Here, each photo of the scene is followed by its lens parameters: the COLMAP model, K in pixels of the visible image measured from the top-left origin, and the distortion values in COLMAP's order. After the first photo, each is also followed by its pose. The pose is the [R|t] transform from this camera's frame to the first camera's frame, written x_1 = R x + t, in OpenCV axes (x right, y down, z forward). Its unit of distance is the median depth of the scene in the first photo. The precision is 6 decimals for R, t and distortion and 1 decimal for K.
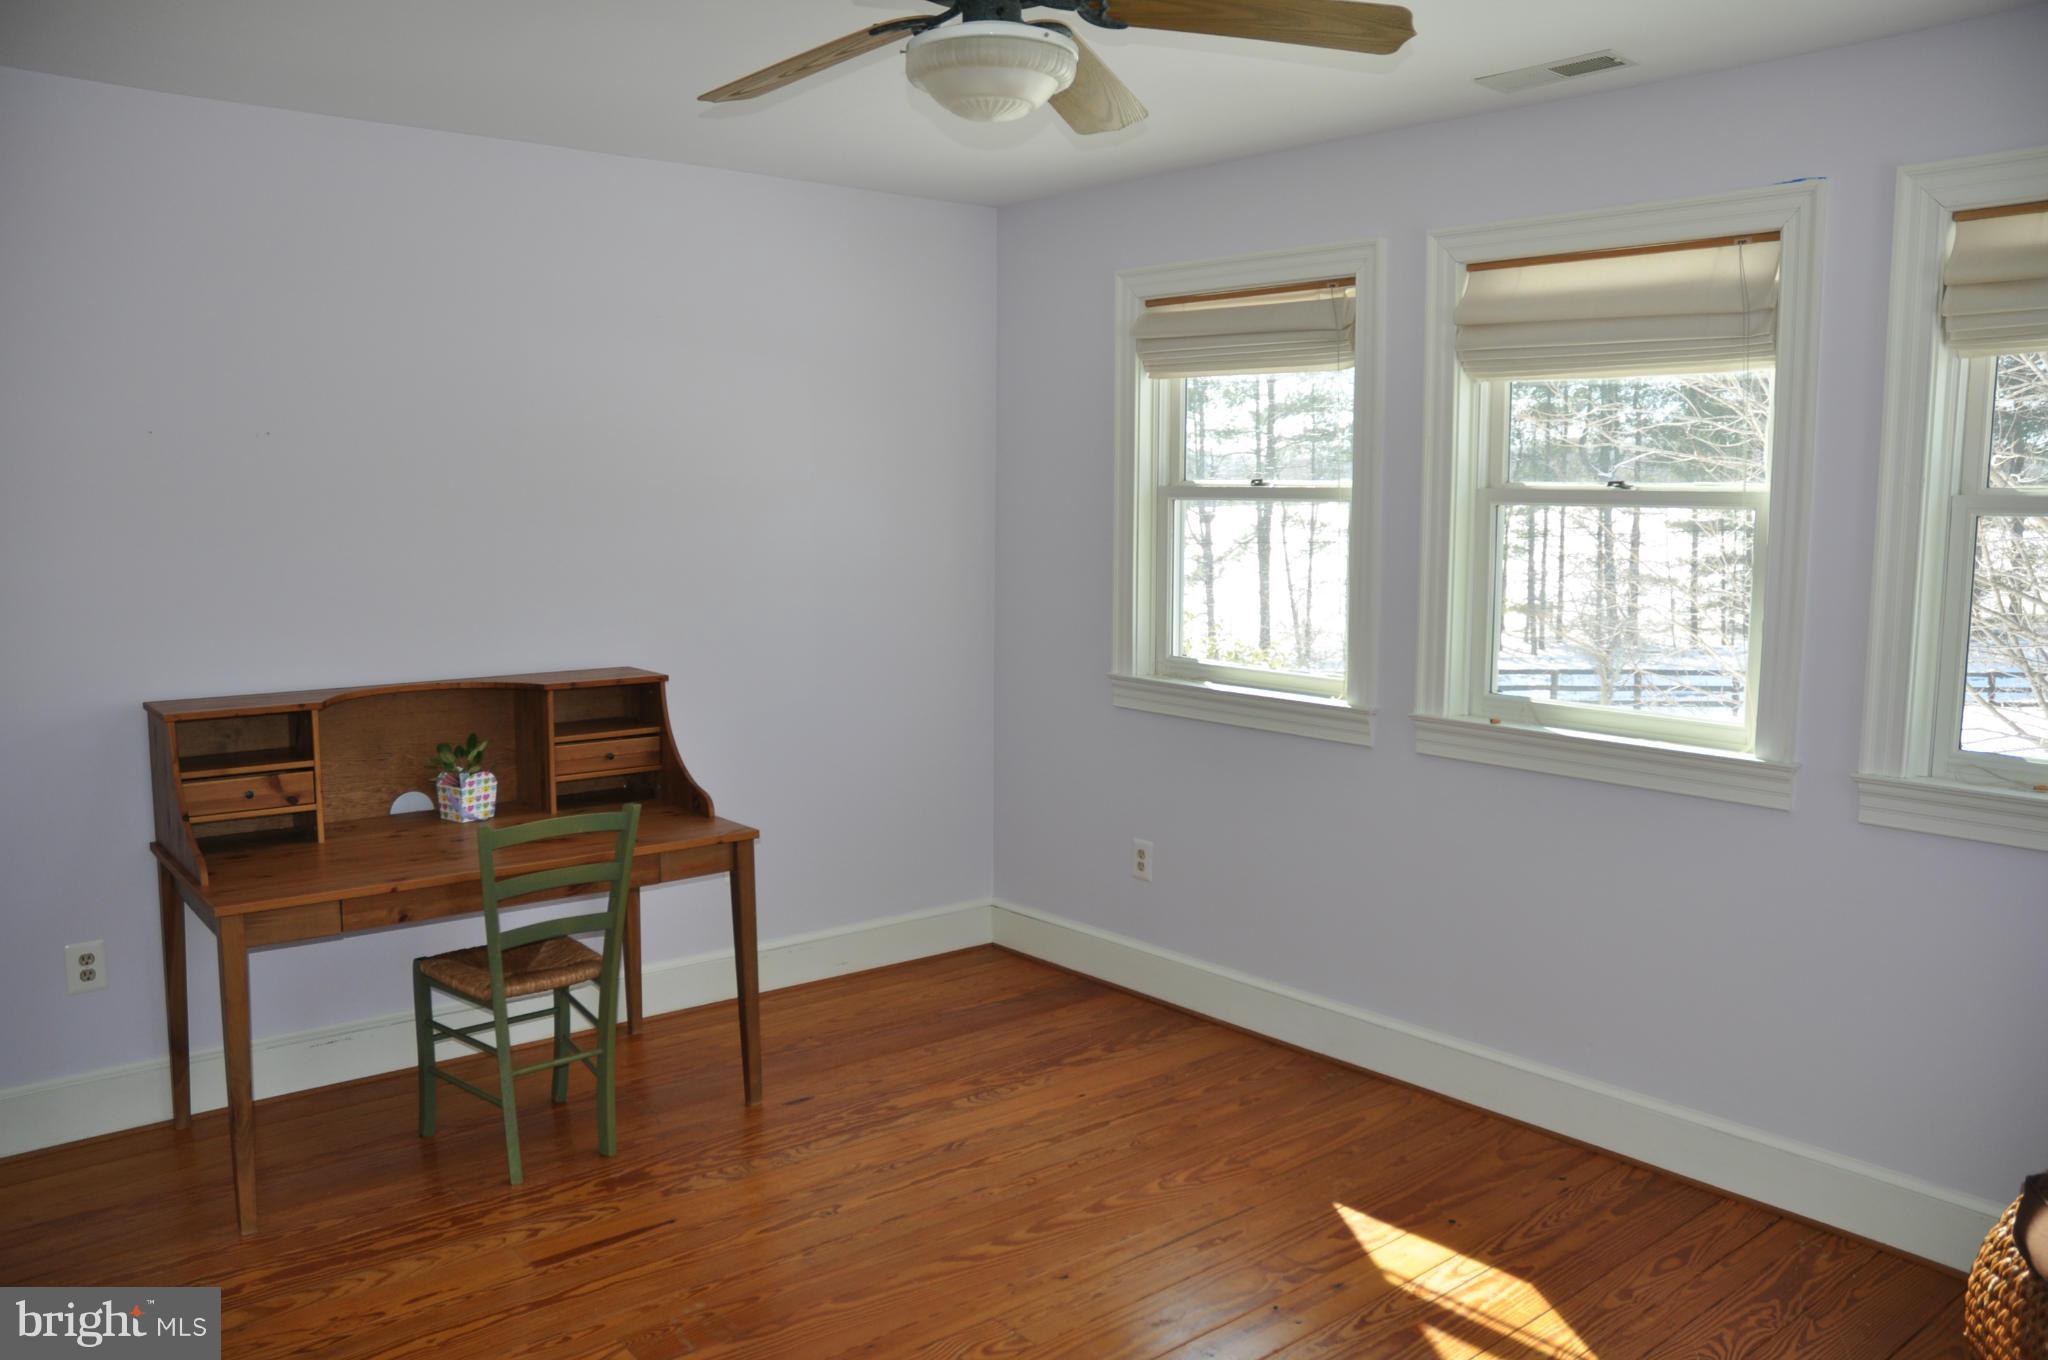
lens RADIAL K [[1574.0, 0, 1017.1], [0, 1574.0, 677.3], [0, 0, 1]] dist [-0.174253, 0.154472]
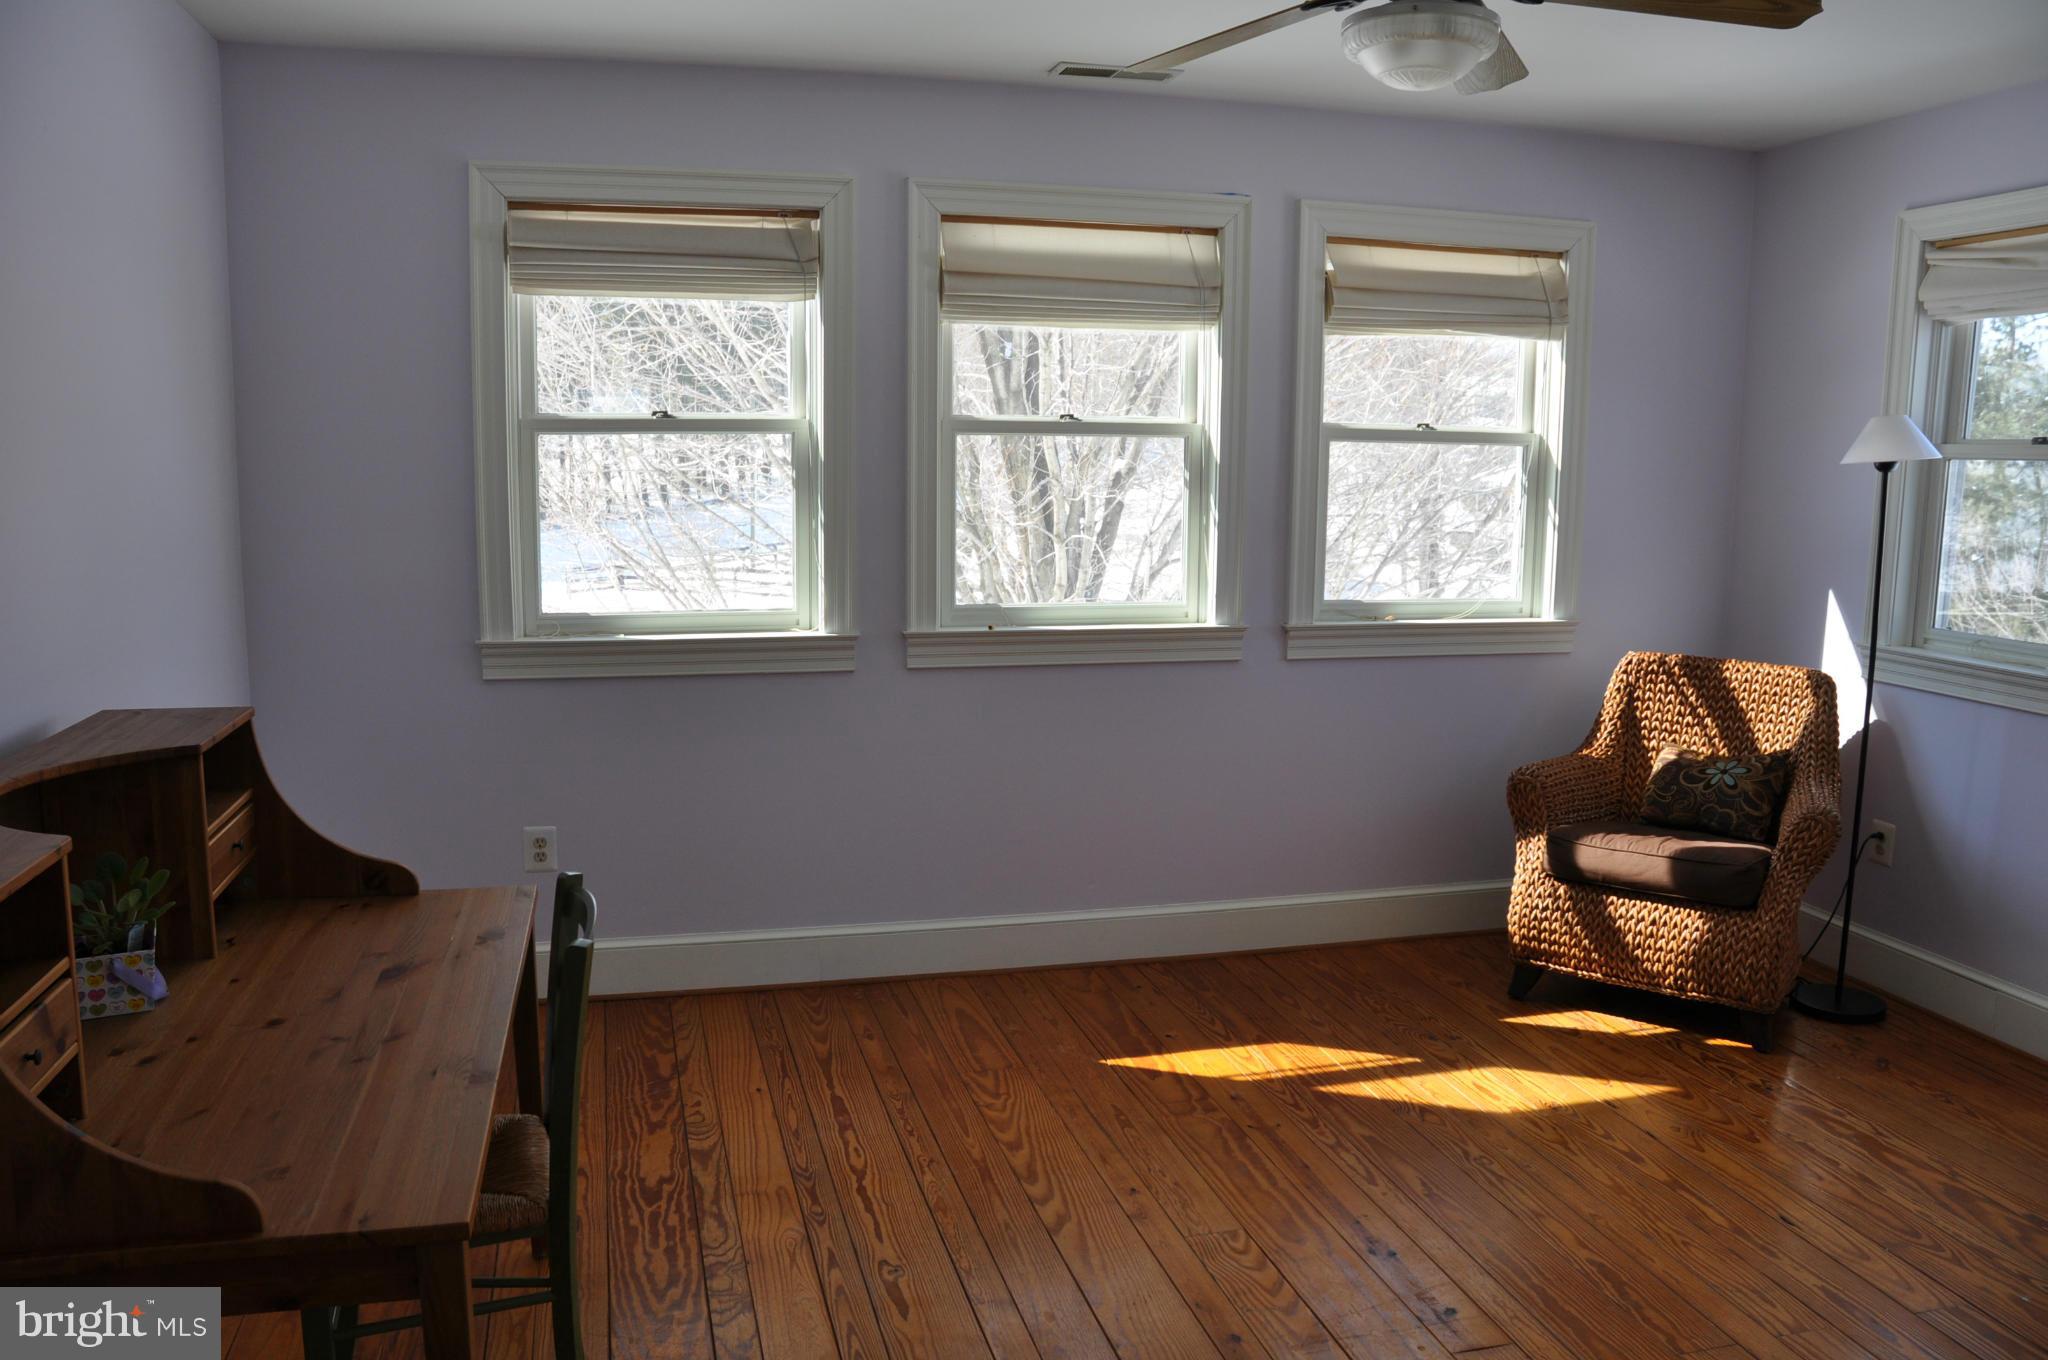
lens RADIAL K [[1582.7, 0, 1024.0], [0, 1582.7, 680.0], [0, 0, 1]] dist [-0.177157, -0.000263]
pose [[0.427015, -0.139012, 0.893495, -0.718435], [0.095300, 0.989528, 0.108408, -0.056932], [-0.899209, 0.038858, 0.435791, 0.483645]]
